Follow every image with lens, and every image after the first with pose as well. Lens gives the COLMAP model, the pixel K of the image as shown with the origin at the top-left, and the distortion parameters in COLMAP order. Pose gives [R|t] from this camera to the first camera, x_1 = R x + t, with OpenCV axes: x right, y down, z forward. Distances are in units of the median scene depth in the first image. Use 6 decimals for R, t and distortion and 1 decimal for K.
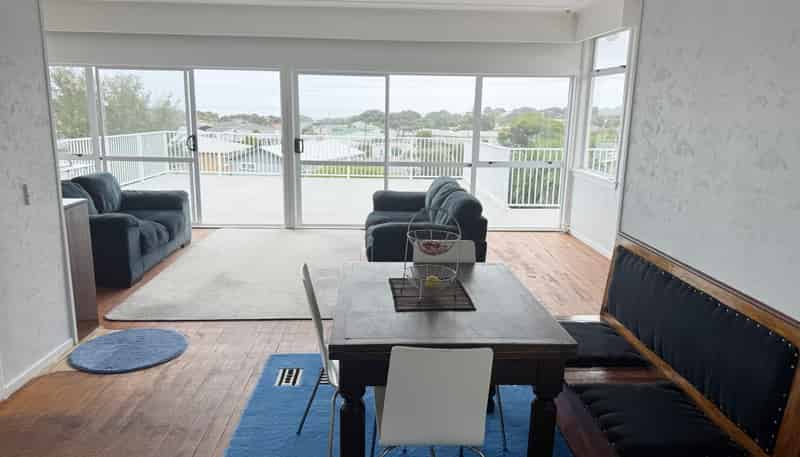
lens RADIAL K [[575.6, 0, 399.0], [0, 575.6, 226.5], [0, 0, 1]] dist [0.006958, -0.013938]
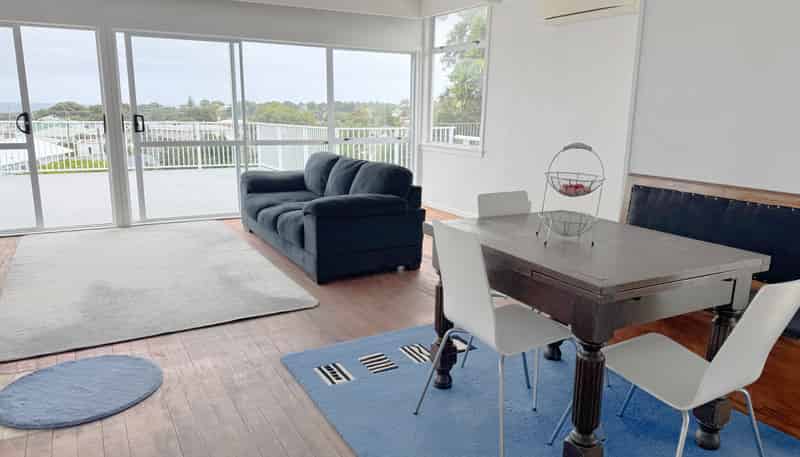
lens RADIAL K [[575.6, 0, 408.1], [0, 575.6, 224.3], [0, 0, 1]] dist [0.006958, -0.013938]
pose [[0.887211, -0.096428, 0.451174, -0.215378], [0.092343, 0.995241, 0.031123, 0.012776], [-0.452028, 0.014050, 0.891893, 0.093599]]
